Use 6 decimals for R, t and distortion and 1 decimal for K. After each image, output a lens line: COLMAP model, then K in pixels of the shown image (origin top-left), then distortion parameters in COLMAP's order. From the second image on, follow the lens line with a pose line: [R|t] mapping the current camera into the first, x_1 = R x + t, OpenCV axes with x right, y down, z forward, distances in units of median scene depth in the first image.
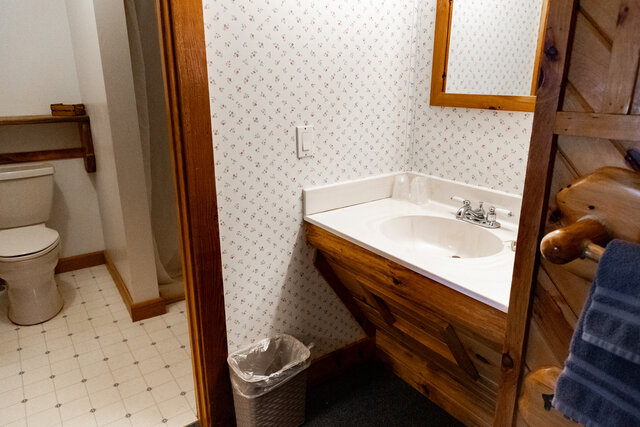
lens RADIAL K [[438.6, 0, 320.1], [0, 438.6, 214.4], [0, 0, 1]] dist [0.000367, 0.002643]
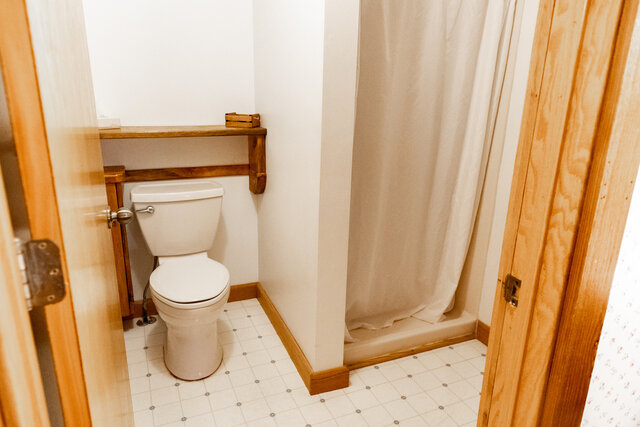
lens RADIAL K [[438.6, 0, 319.3], [0, 438.6, 213.5], [0, 0, 1]] dist [0.000367, 0.002643]
pose [[0.978263, 0.076290, -0.192827, -0.253994], [-0.079504, 0.996794, -0.008974, -0.063510], [0.191524, 0.024109, 0.981192, 0.202402]]
